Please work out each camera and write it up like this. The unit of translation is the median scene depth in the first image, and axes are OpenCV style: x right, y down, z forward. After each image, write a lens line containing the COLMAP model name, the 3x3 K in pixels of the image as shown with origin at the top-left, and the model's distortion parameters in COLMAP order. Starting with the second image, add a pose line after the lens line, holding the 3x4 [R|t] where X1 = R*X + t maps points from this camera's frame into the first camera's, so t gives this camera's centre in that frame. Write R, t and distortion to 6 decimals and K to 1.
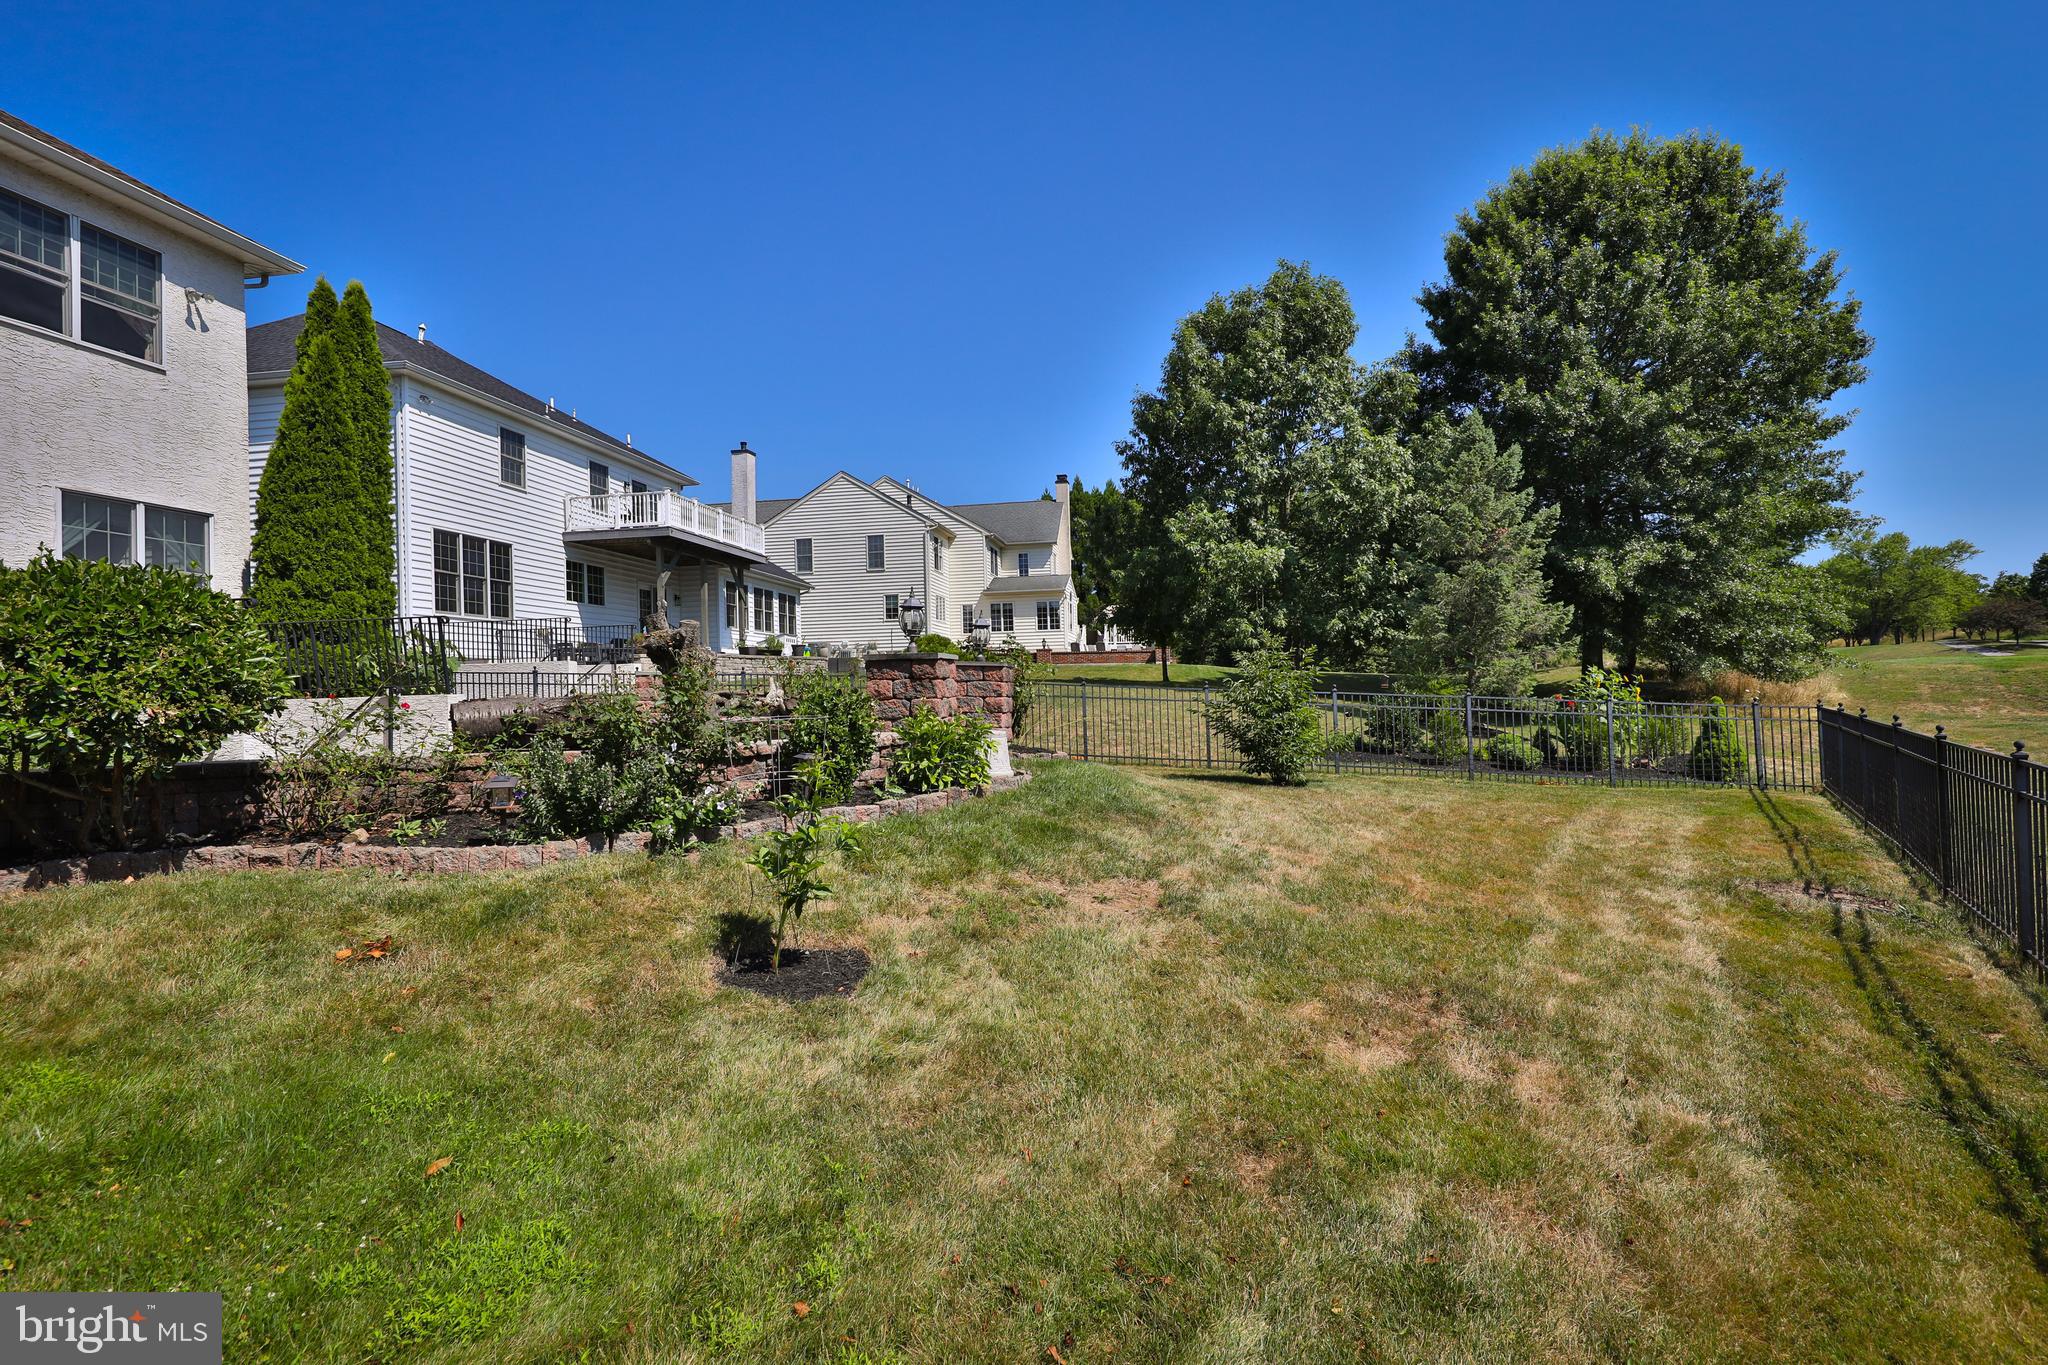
lens RADIAL K [[976.6, 0, 1024.0], [0, 976.6, 682.5], [0, 0, 1]] dist [0.012255, -0.000182]
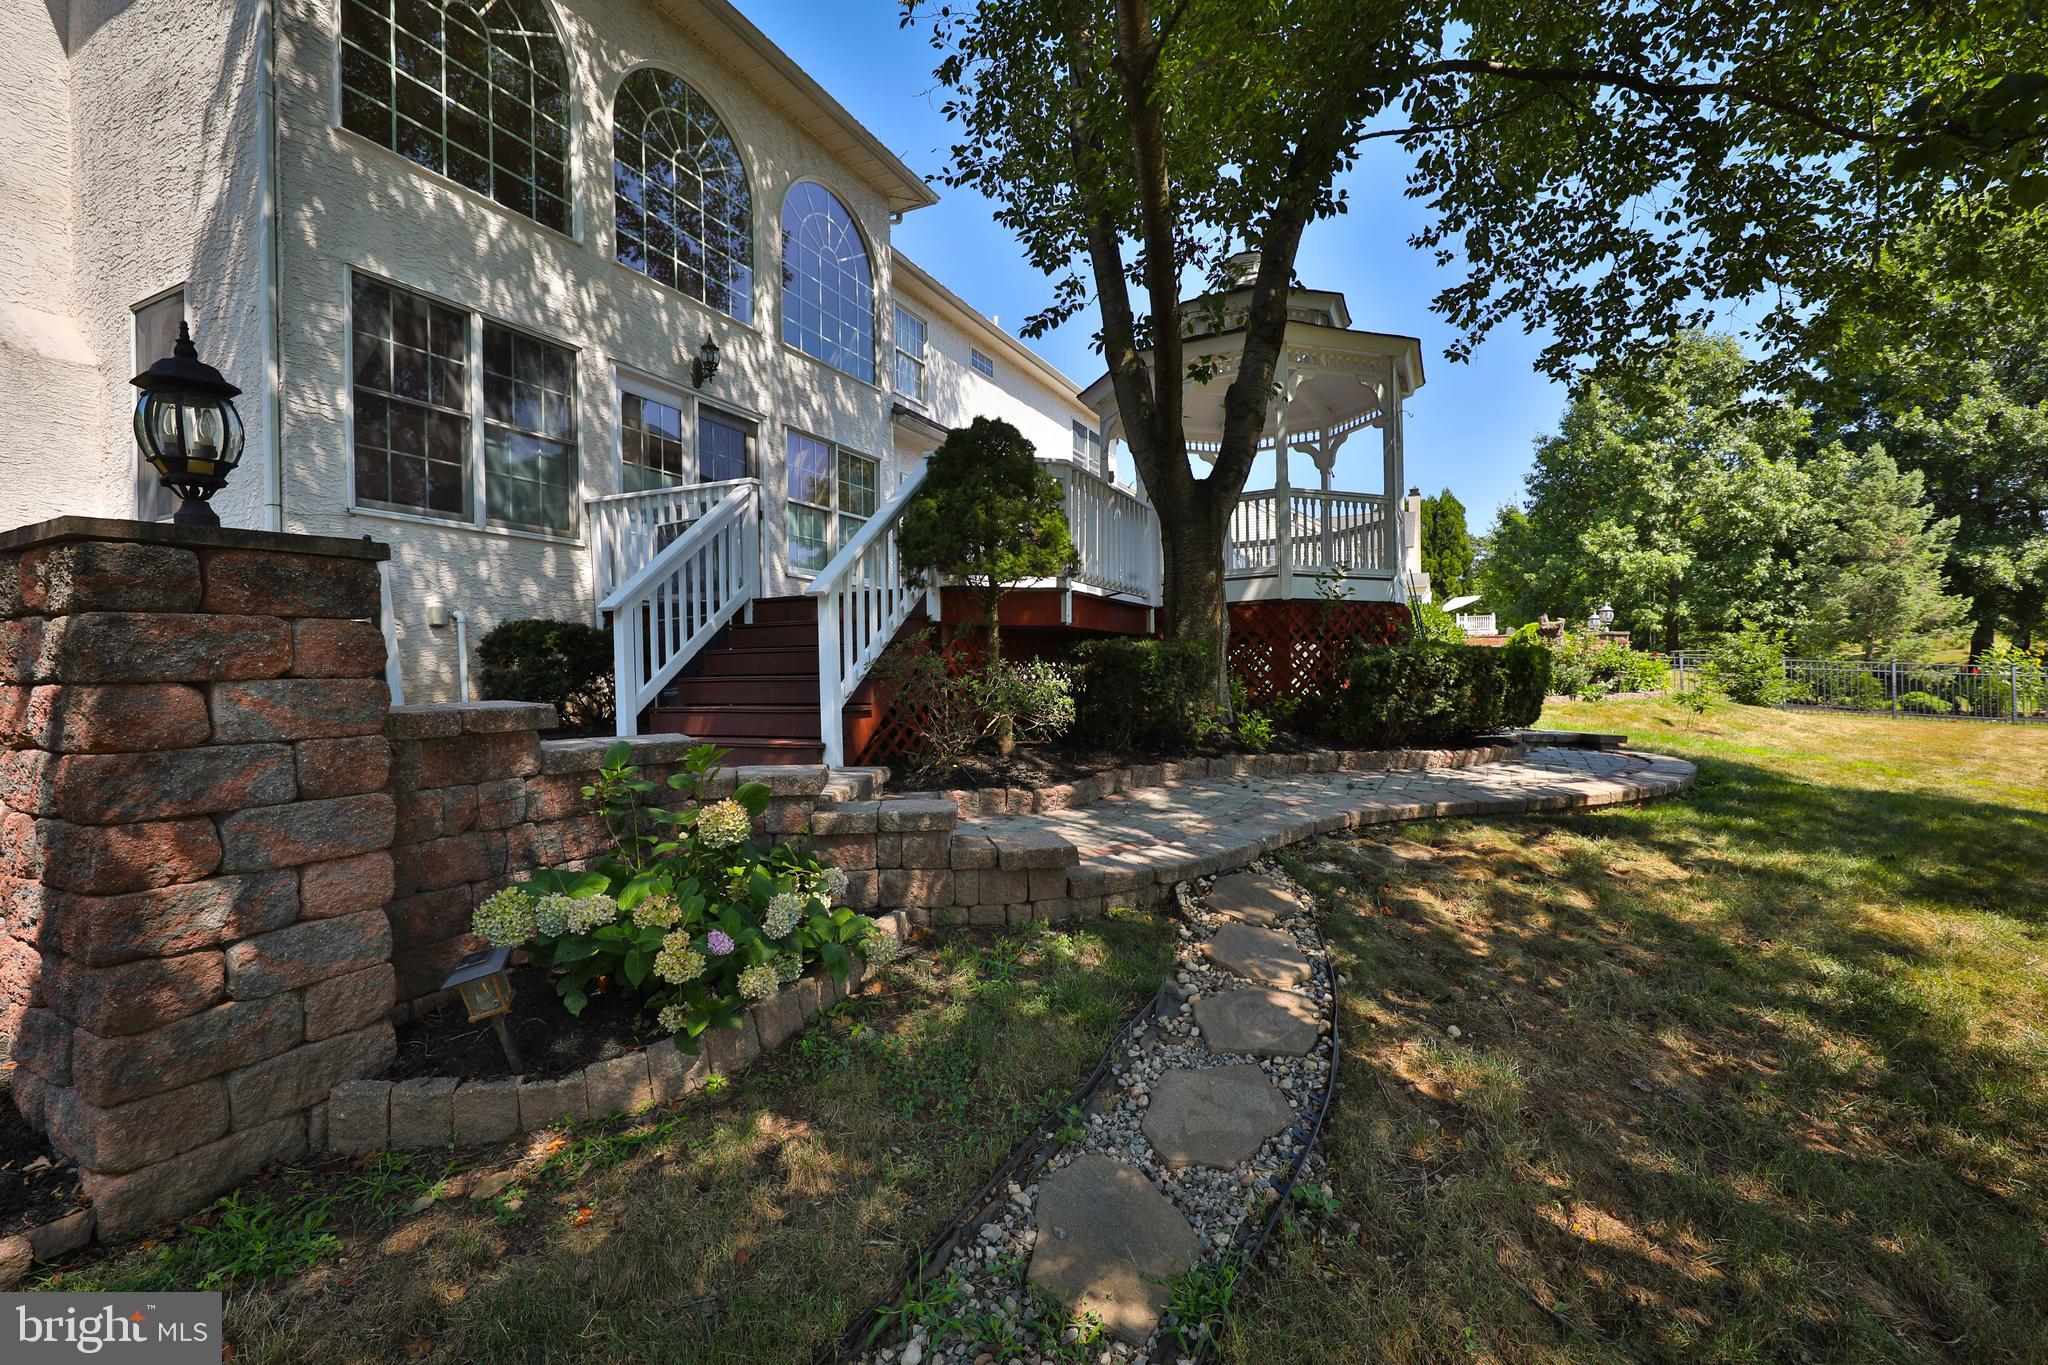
lens RADIAL K [[871.0, 0, 1024.0], [0, 871.0, 682.5], [0, 0, 1]] dist [-0.000827, -0.000281]
pose [[0.956532, 0.012350, -0.291367, -0.236142], [-0.006946, 0.999784, 0.019574, 0.015247], [0.291546, -0.016699, 0.956411, -0.361369]]
